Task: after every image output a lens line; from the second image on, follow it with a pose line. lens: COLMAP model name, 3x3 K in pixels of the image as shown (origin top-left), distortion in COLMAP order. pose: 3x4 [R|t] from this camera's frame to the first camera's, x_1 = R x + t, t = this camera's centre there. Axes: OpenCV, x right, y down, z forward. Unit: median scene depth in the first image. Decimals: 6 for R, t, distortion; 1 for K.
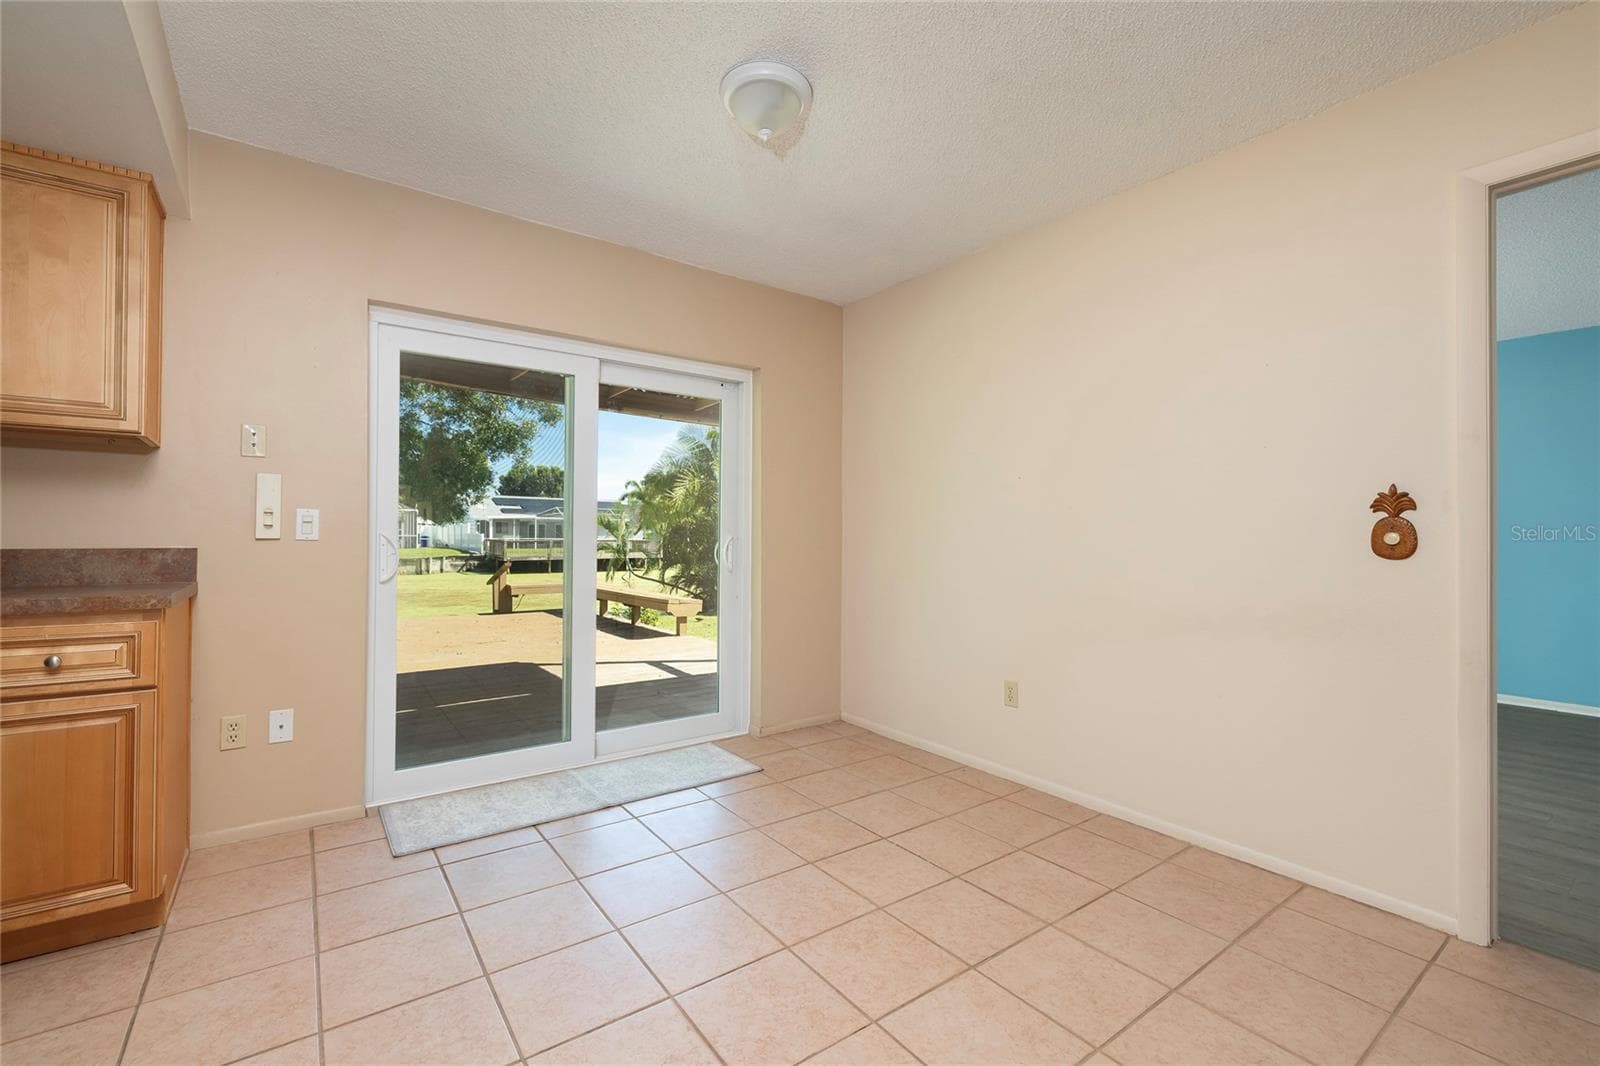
lens RADIAL K [[674.7, 0, 786.6], [0, 674.7, 532.4], [0, 0, 1]] dist [-0.000690, -0.000296]
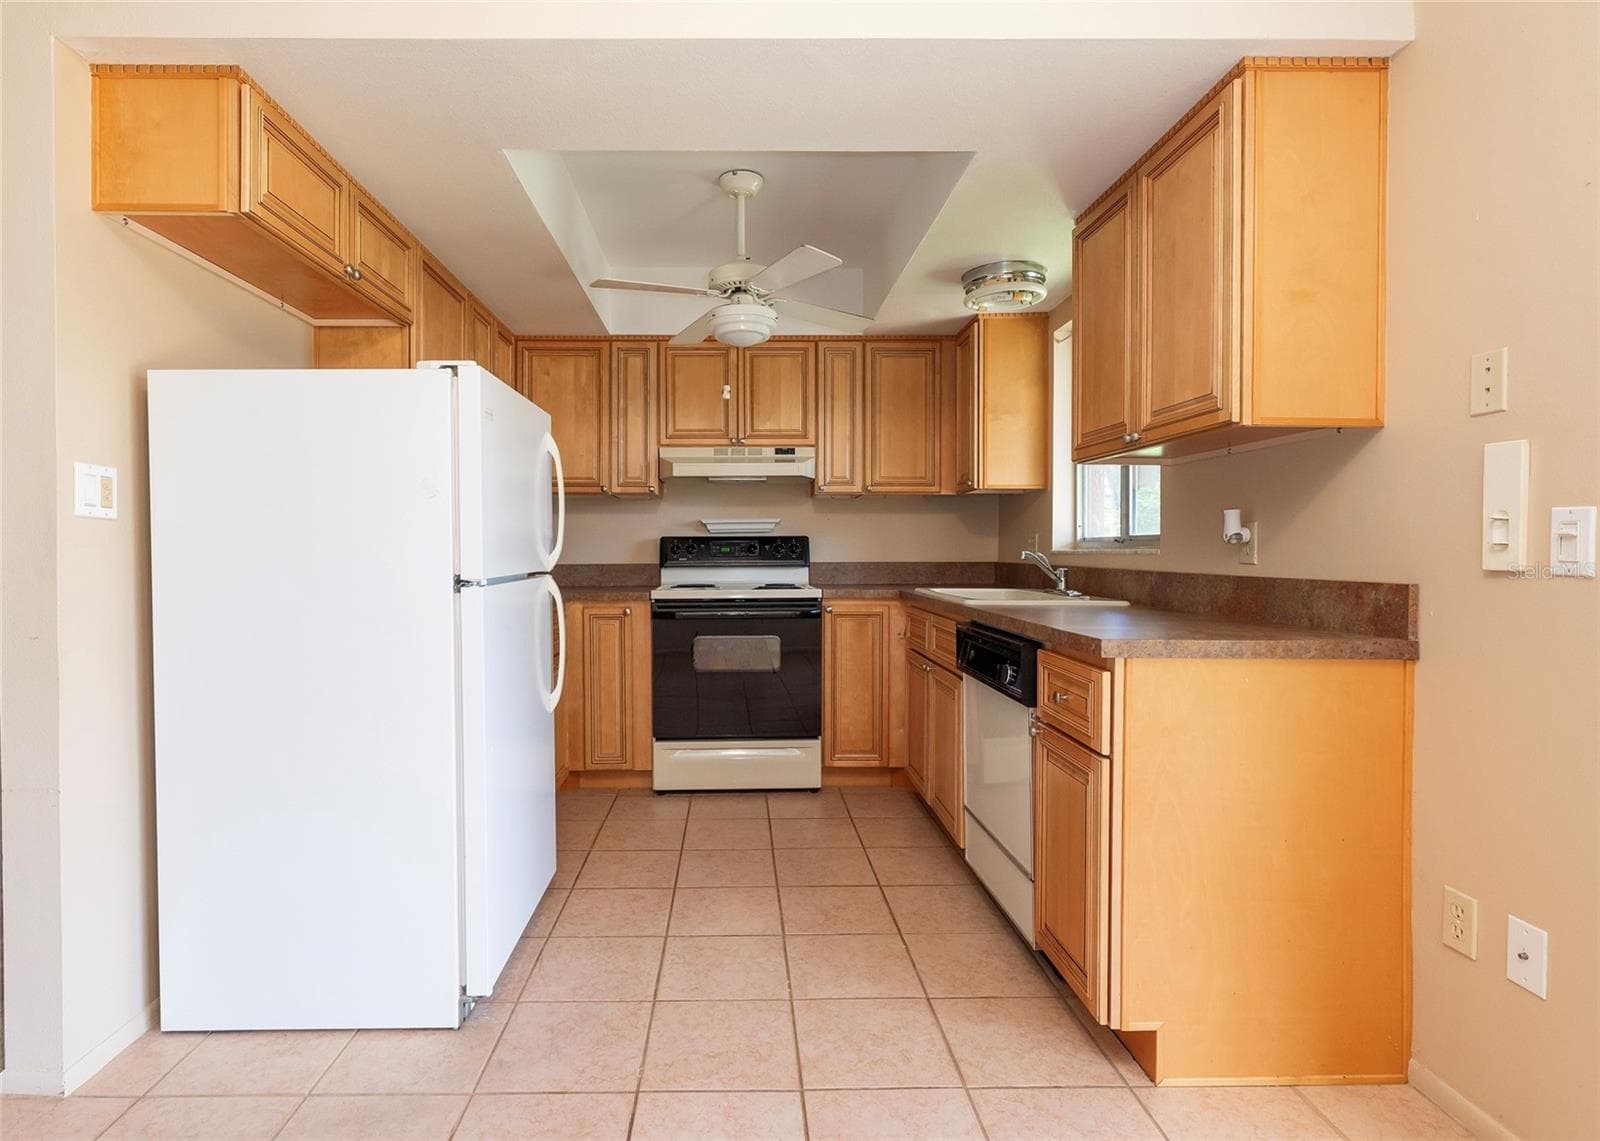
lens RADIAL K [[820.1, 0, 744.1], [0, 820.1, 555.7], [0, 0, 1]] dist [-0.004615, 0.001681]
pose [[-0.577418, 0.000772, -0.816448, 0.058822], [0.001333, 0.999999, 0.000002, -0.002960], [0.816447, -0.001087, -0.577419, 0.887299]]
